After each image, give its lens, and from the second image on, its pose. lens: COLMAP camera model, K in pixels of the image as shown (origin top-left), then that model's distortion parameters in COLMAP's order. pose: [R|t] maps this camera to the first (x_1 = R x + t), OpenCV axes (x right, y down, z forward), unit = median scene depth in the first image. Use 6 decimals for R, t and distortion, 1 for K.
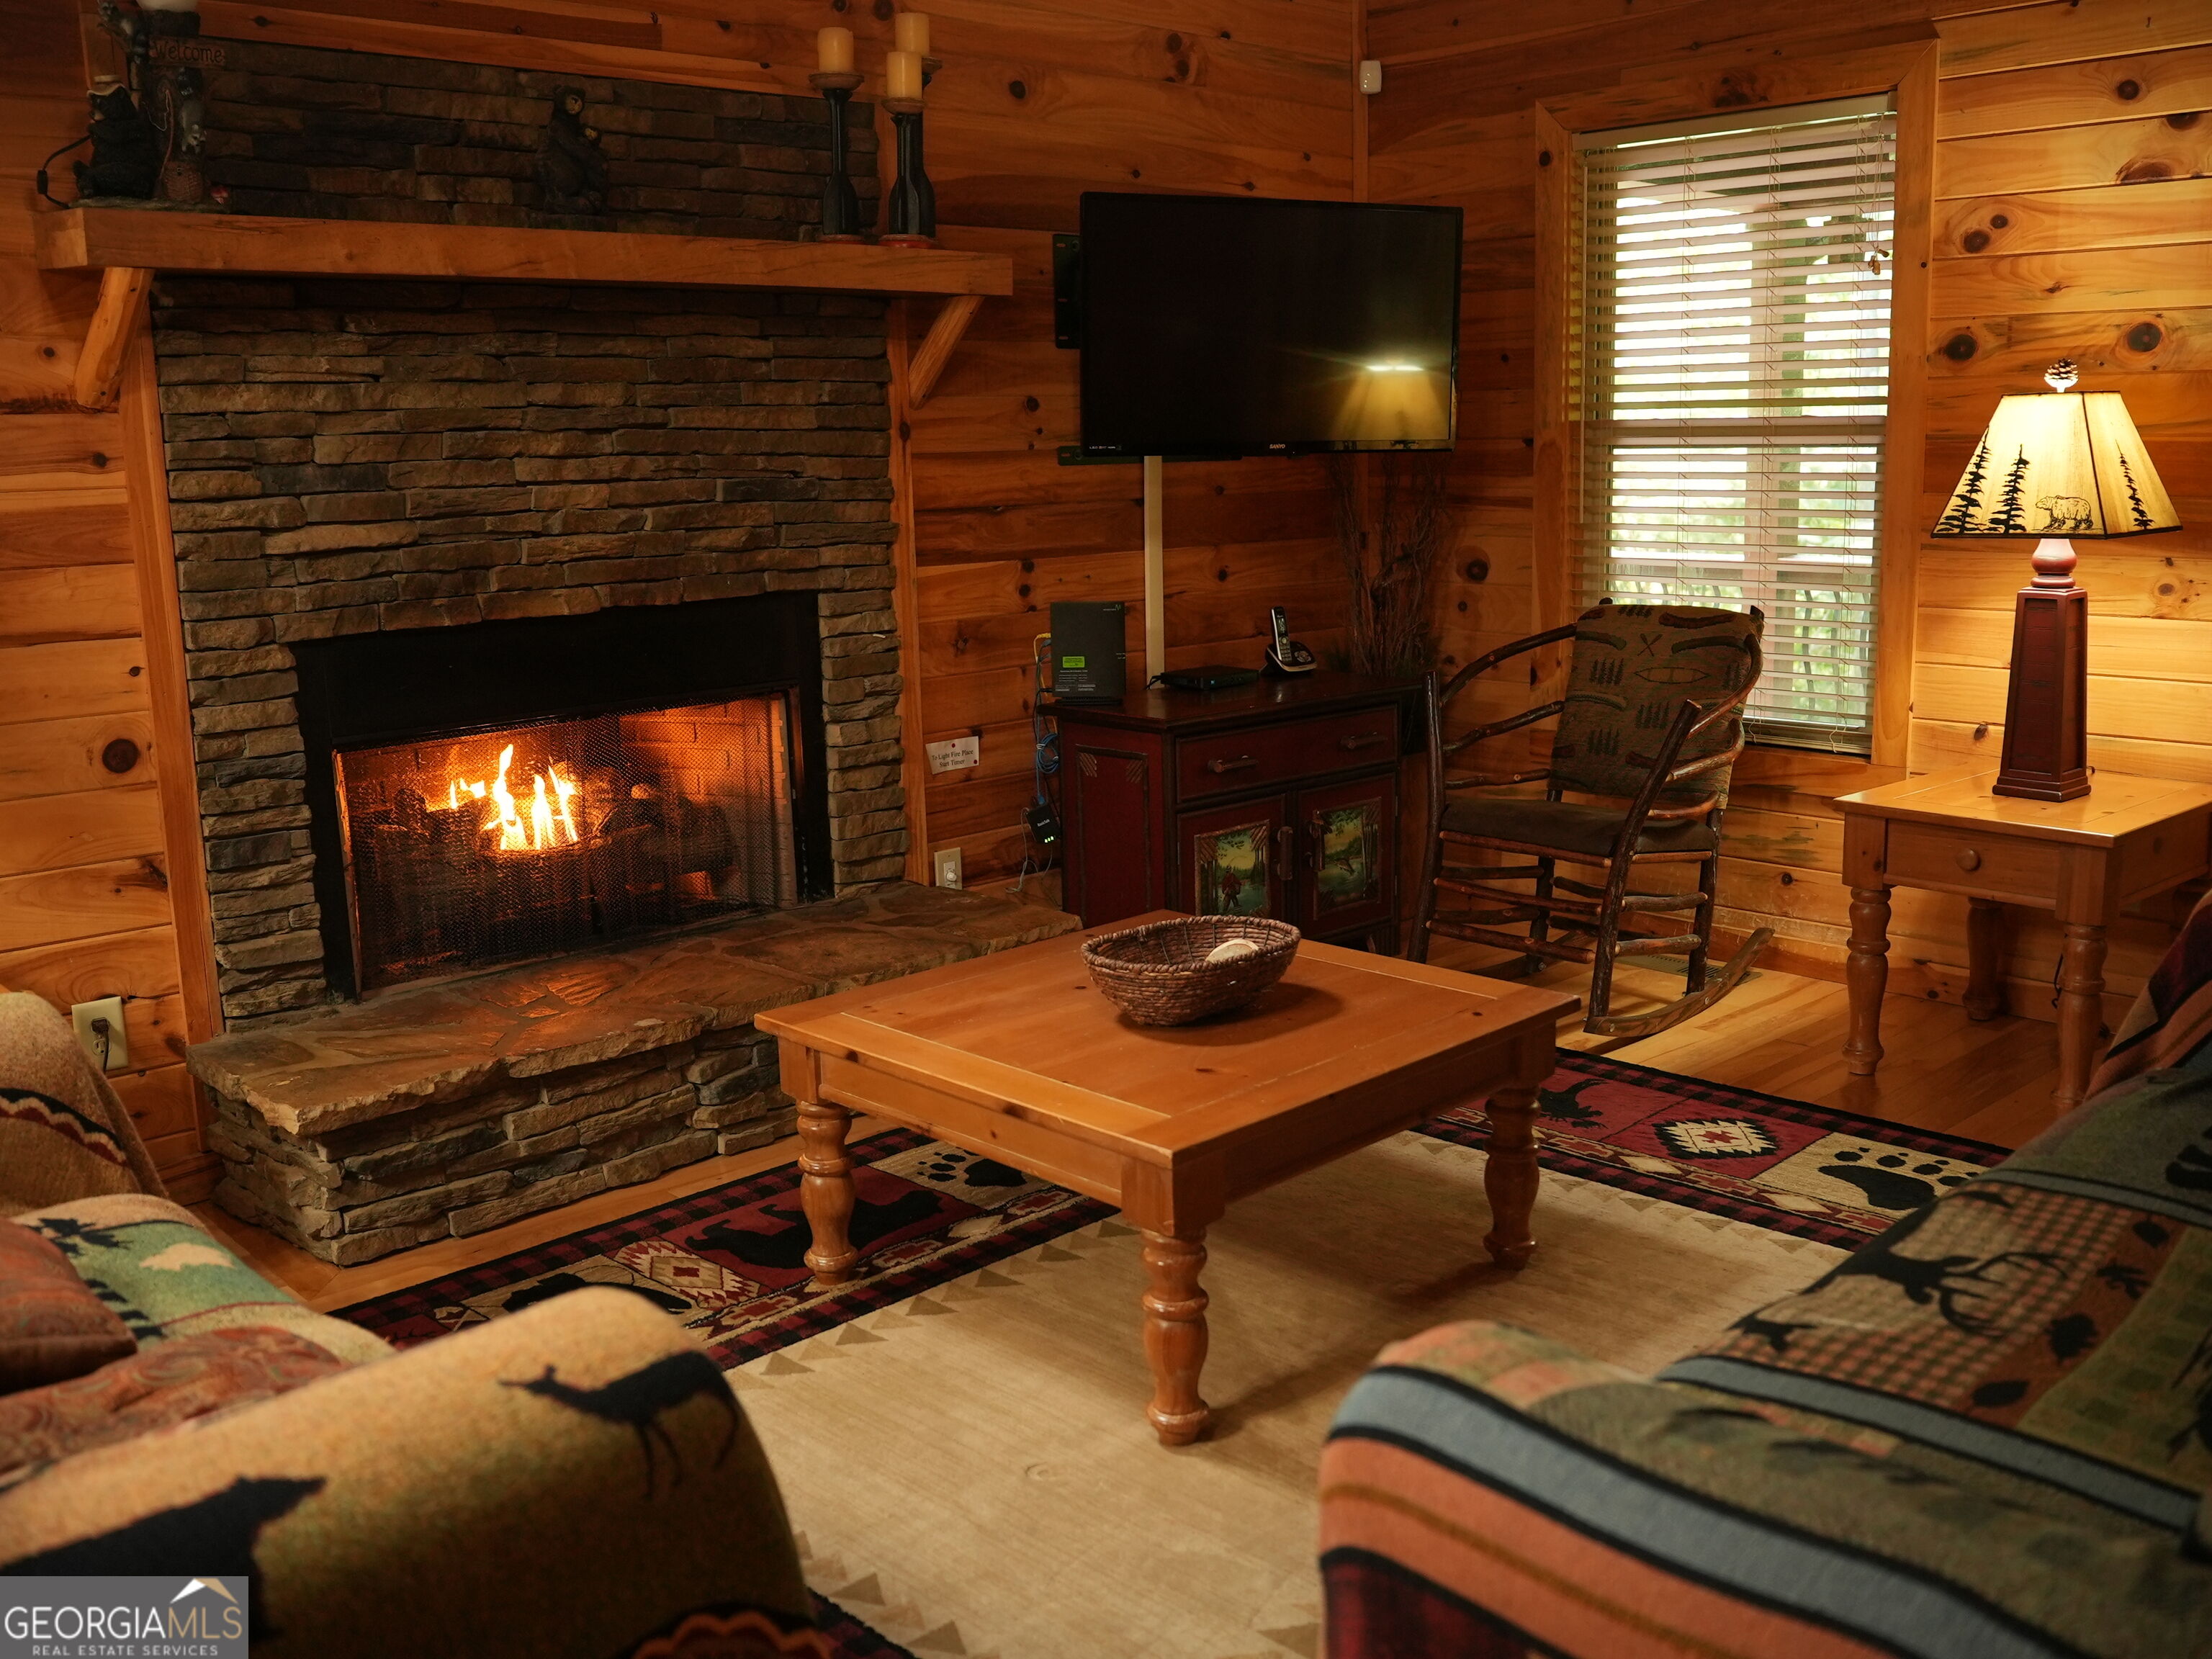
lens RADIAL K [[1969.9, 0, 1218.2], [0, 1969.9, 787.7], [0, 0, 1]] dist [-0.080493, 0.072657]
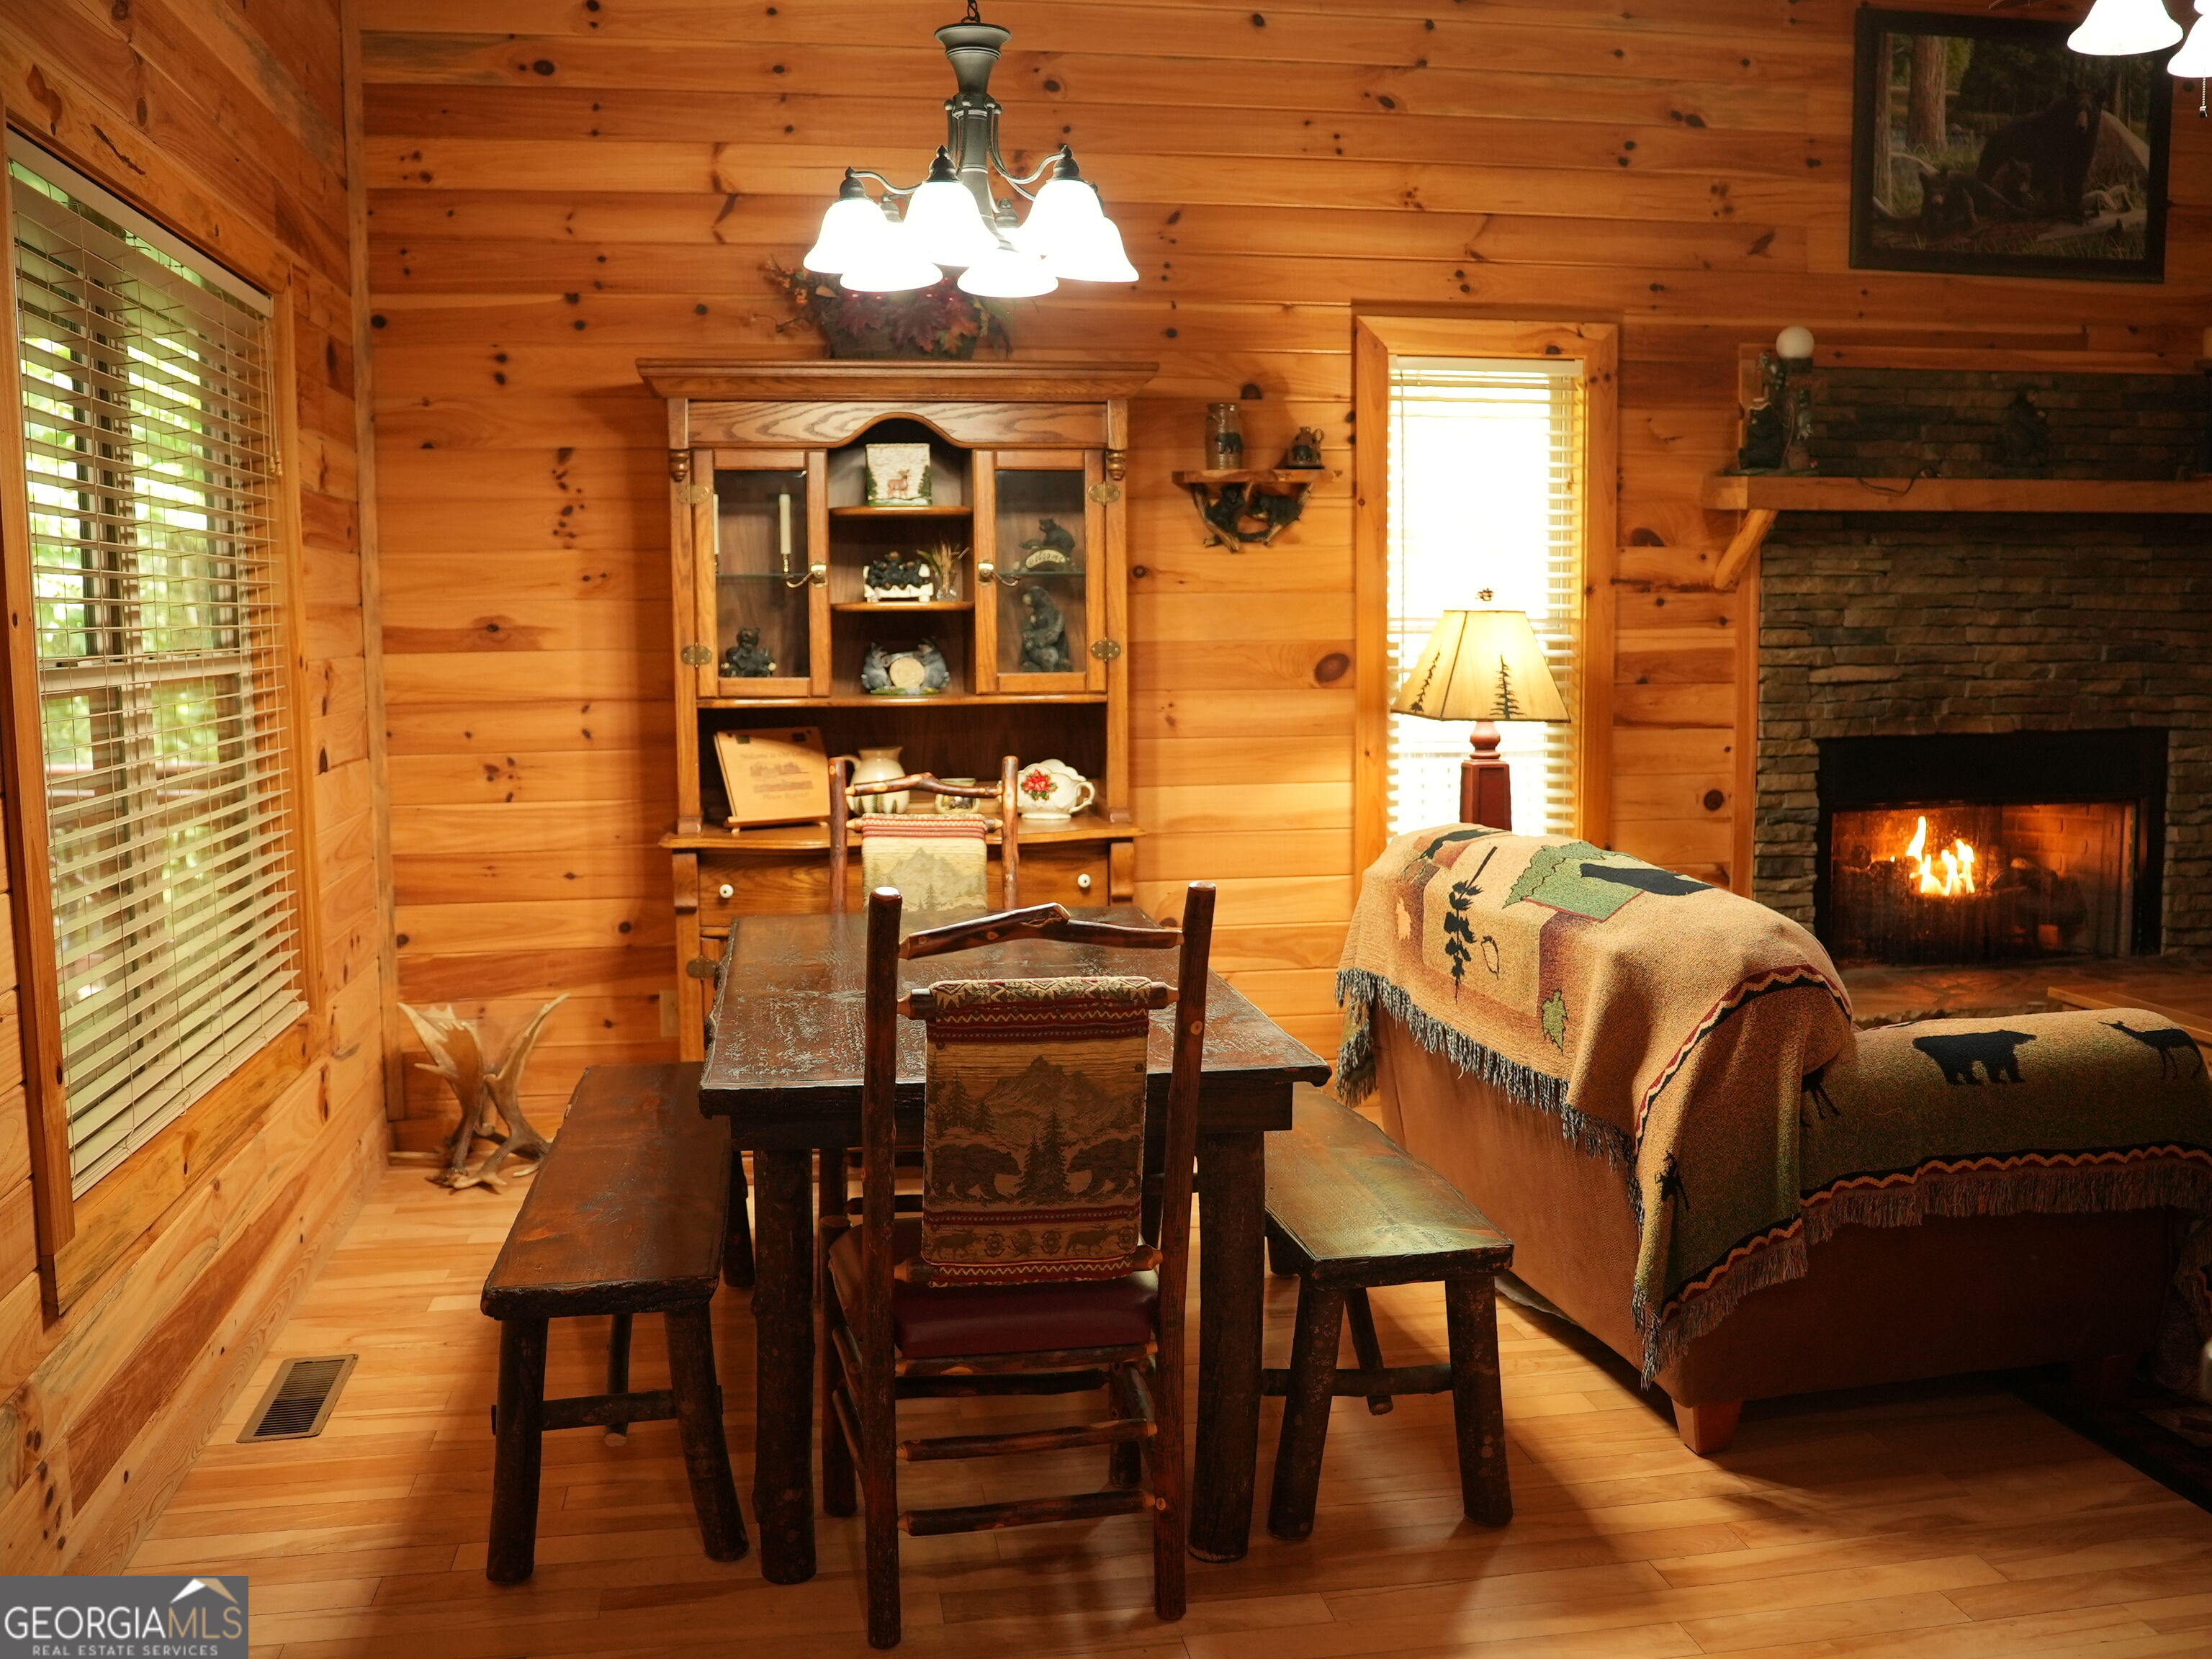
lens RADIAL K [[1969.9, 0, 1218.2], [0, 1969.9, 787.7], [0, 0, 1]] dist [-0.080493, 0.072657]
pose [[0.821127, 0.066581, -0.566848, 0.025345], [-0.111605, 0.992730, -0.045065, 0.088824], [0.559727, 0.100267, 0.822589, -0.563521]]
